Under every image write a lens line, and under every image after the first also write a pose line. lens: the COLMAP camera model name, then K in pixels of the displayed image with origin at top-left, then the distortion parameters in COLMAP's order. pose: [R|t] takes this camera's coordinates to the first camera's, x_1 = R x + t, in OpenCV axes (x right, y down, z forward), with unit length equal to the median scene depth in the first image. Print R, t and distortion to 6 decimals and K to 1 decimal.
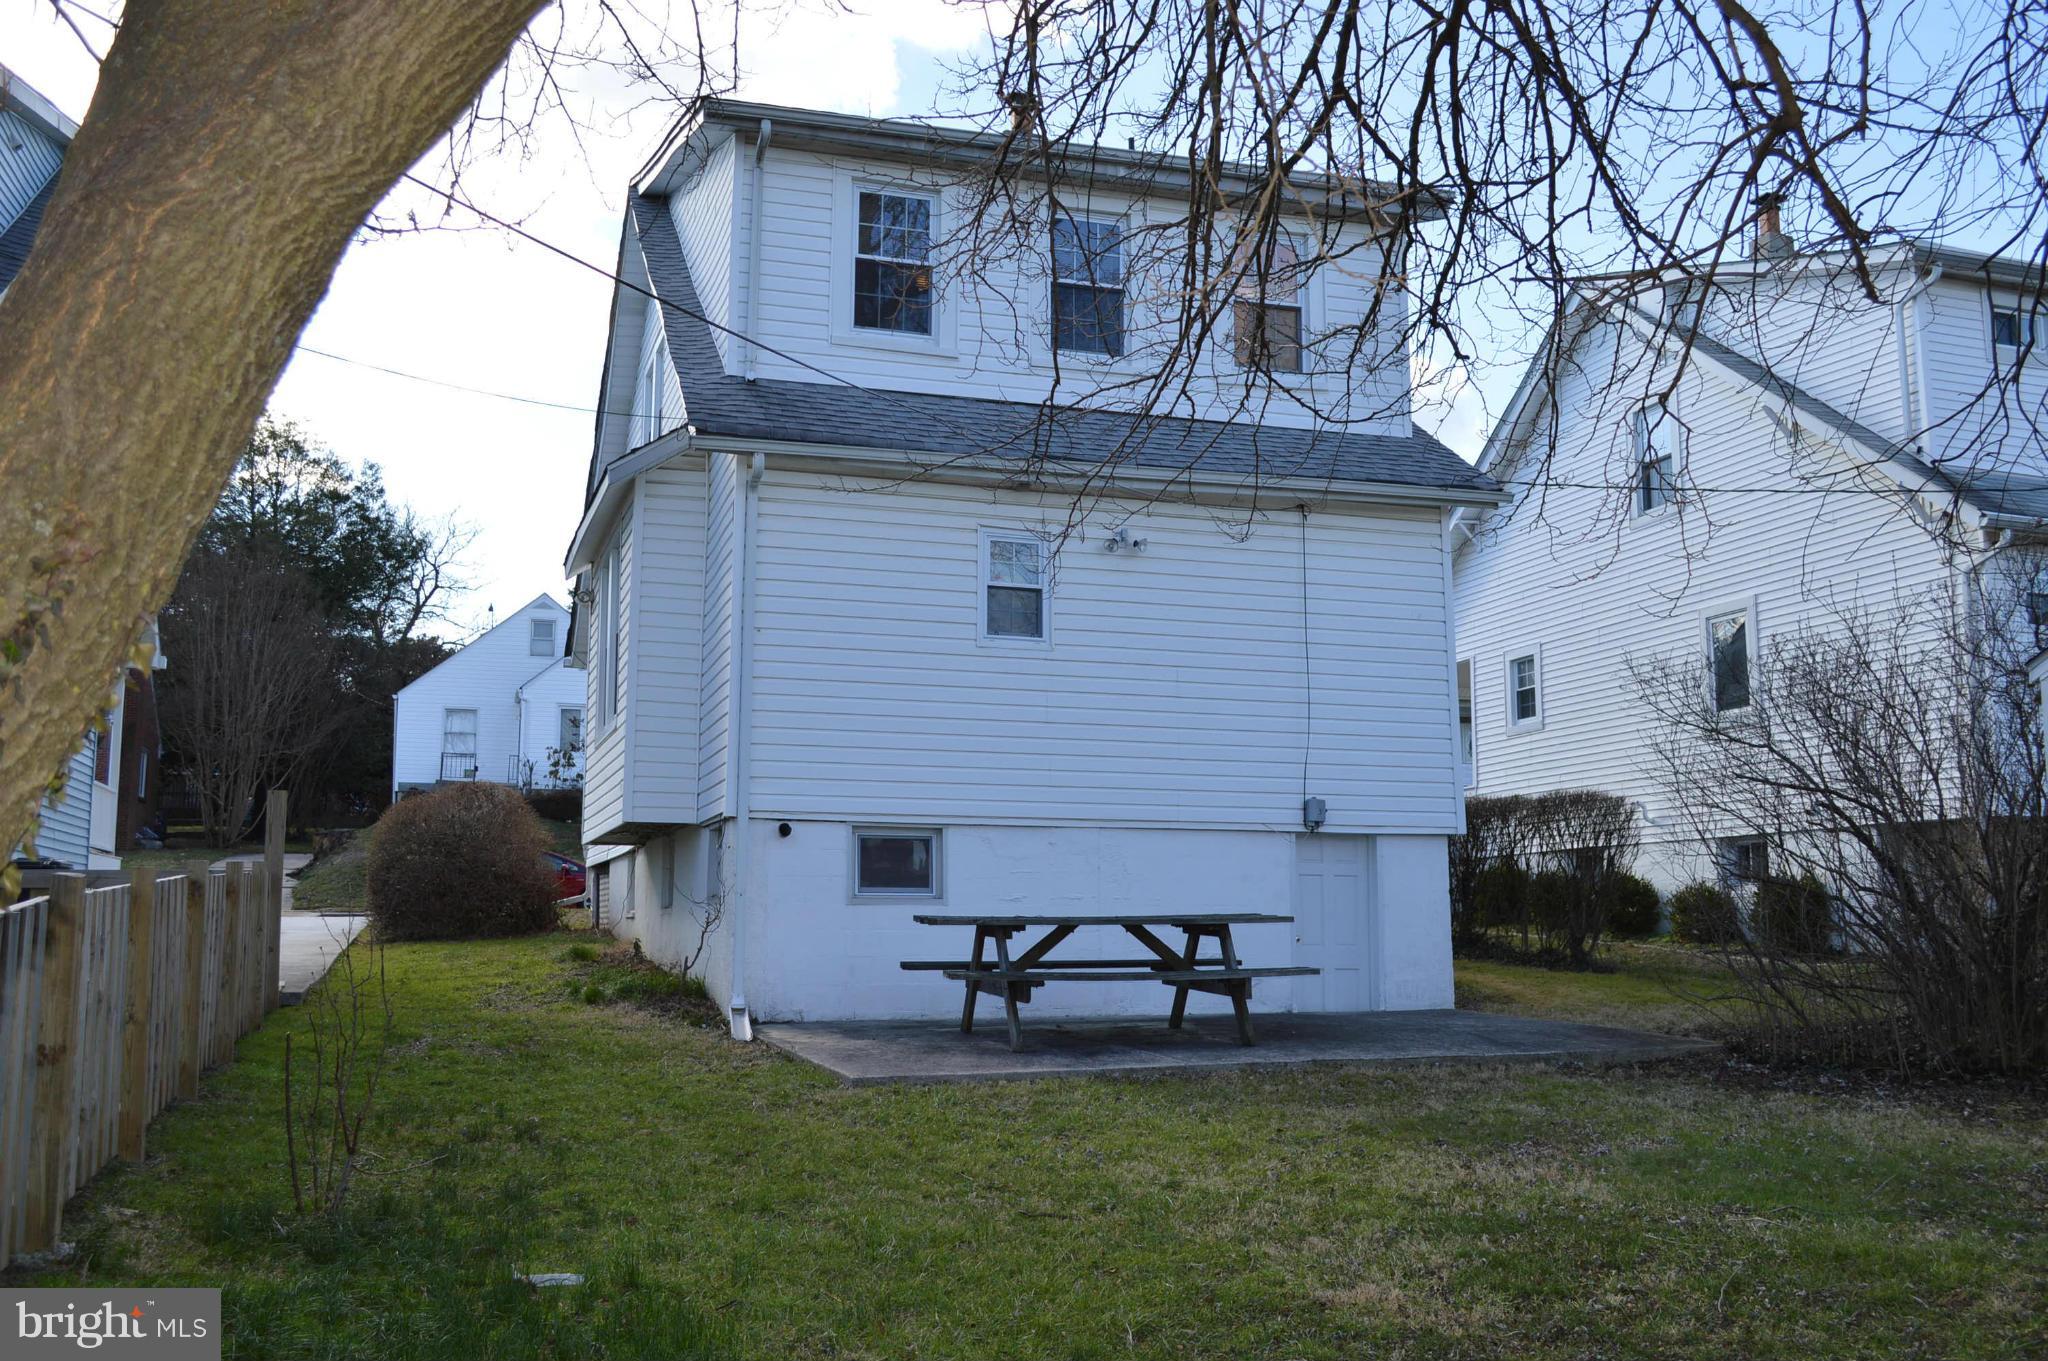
lens RADIAL K [[1918.3, 0, 1026.7], [0, 1918.3, 673.0], [0, 0, 1]] dist [-0.070518, 0.000000]
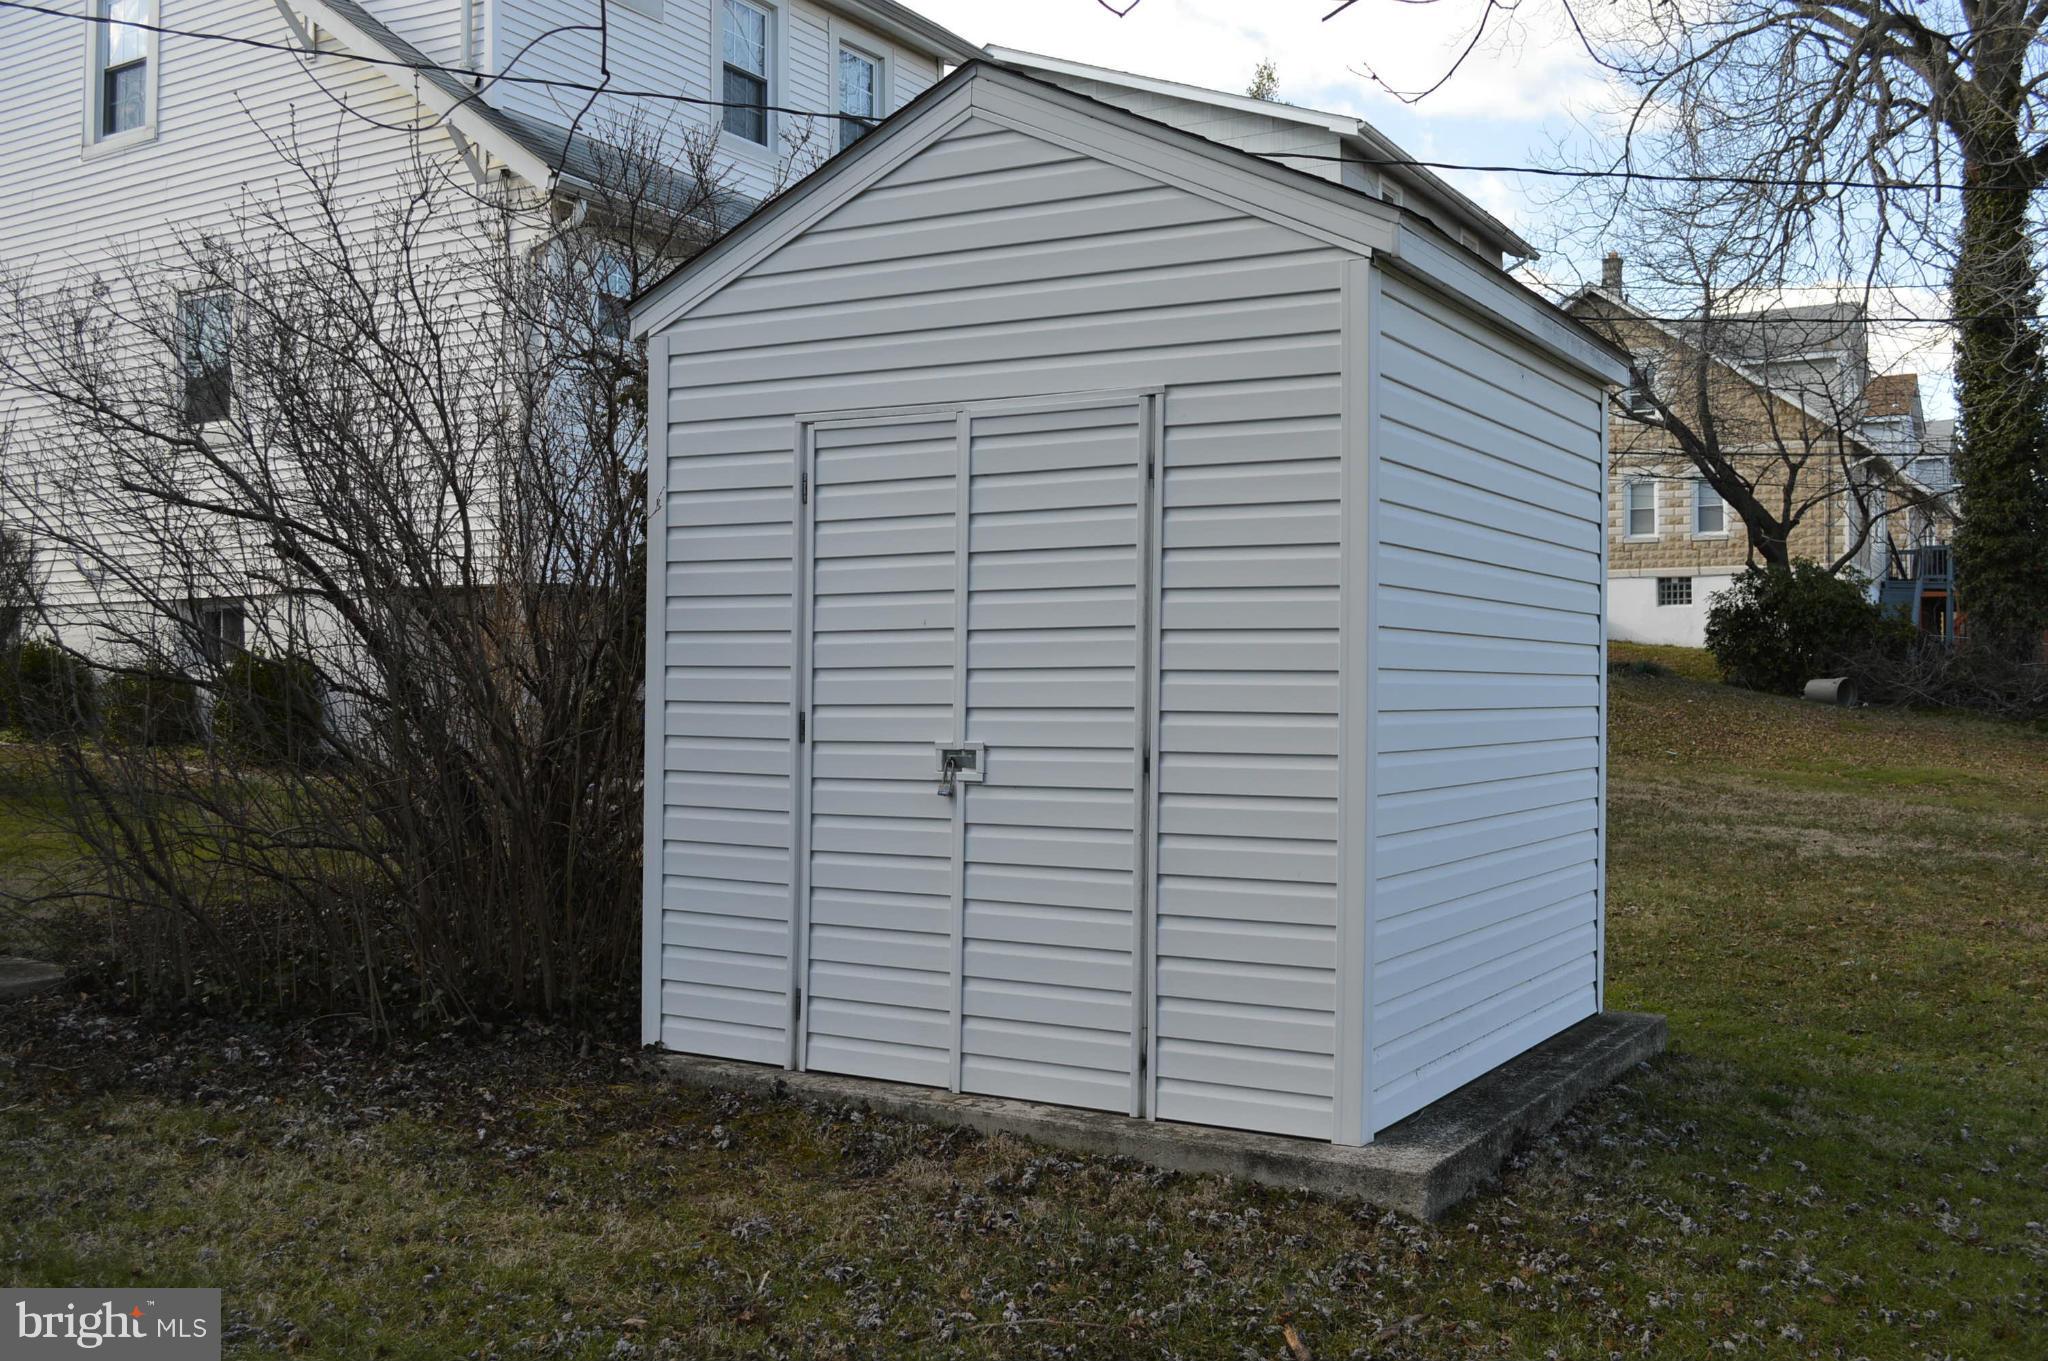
lens RADIAL K [[1918.3, 0, 1022.4], [0, 1918.3, 682.0], [0, 0, 1]] dist [-0.070518, 0.000000]
pose [[0.742899, 0.008992, 0.669343, 0.188827], [-0.093842, 0.991435, 0.090836, 0.034277], [-0.662793, -0.130294, 0.737380, 0.387170]]
